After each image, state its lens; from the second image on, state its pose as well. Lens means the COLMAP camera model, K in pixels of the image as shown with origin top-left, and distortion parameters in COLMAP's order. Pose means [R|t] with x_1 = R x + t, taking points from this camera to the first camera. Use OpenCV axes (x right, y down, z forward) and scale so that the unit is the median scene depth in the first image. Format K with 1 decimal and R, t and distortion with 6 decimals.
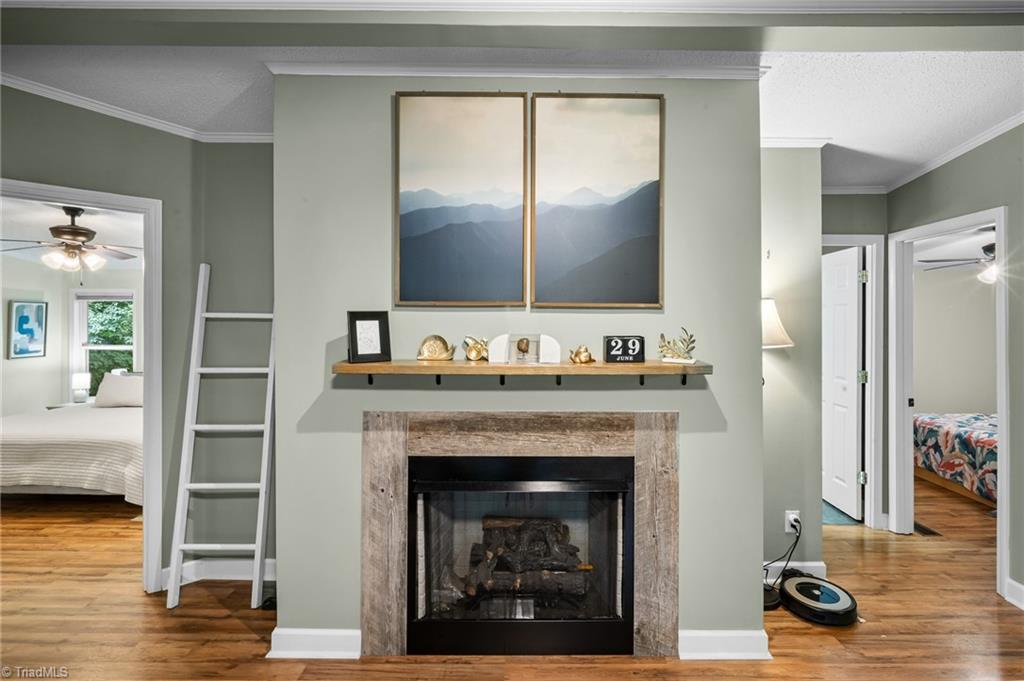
lens RADIAL K [[469.4, 0, 521.4], [0, 469.4, 325.1], [0, 0, 1]] dist [-0.005552, 0.000353]
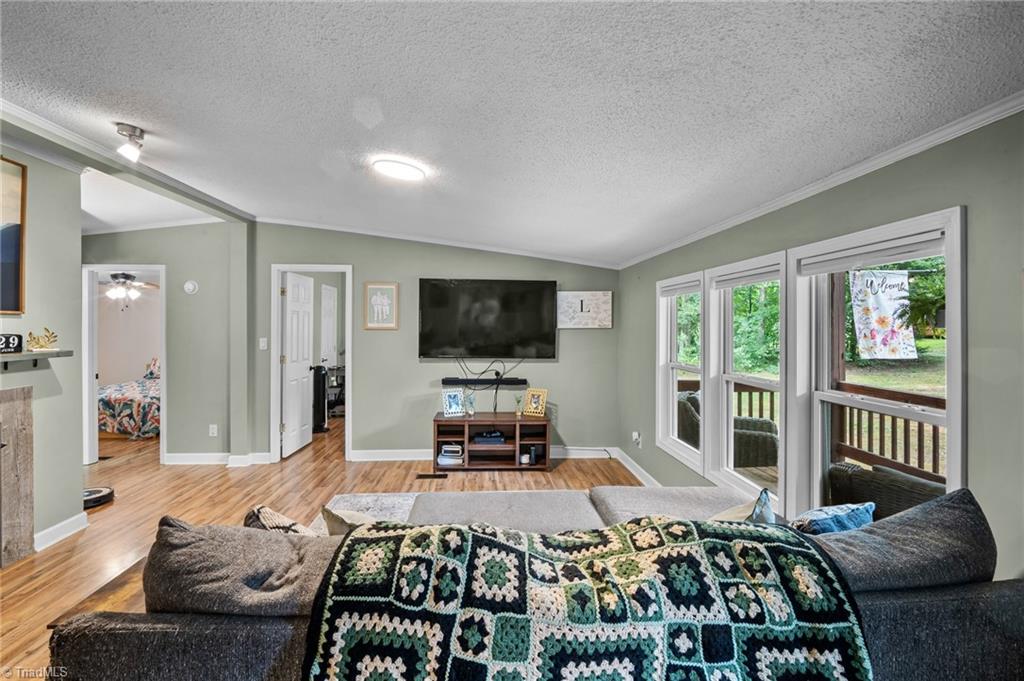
lens RADIAL K [[469.4, 0, 509.4], [0, 469.4, 323.8], [0, 0, 1]] dist [-0.005552, 0.000353]
pose [[-0.060546, 0.001761, 0.998164, -1.206431], [-0.001947, 0.999996, -0.001883, -0.007573], [-0.998163, -0.002057, -0.060543, -0.393000]]
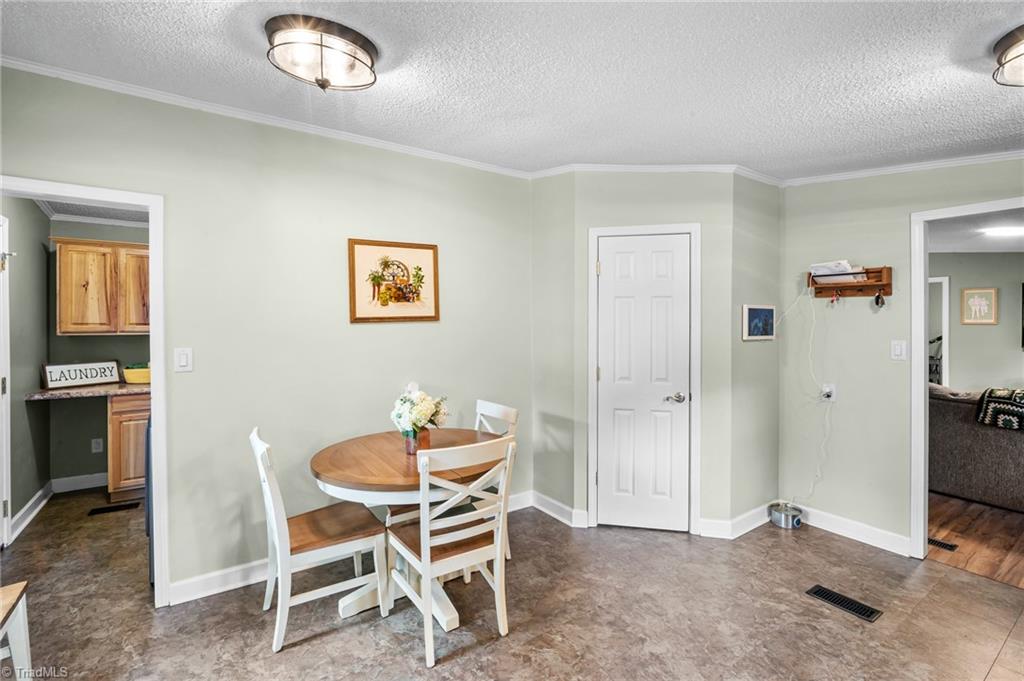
lens RADIAL K [[469.4, 0, 503.5], [0, 469.4, 326.7], [0, 0, 1]] dist [-0.005552, 0.000353]
pose [[0.821665, -0.004321, 0.569955, -5.474006], [0.002580, 0.999989, 0.003862, 0.037093], [-0.569966, -0.001703, 0.821667, -0.919821]]
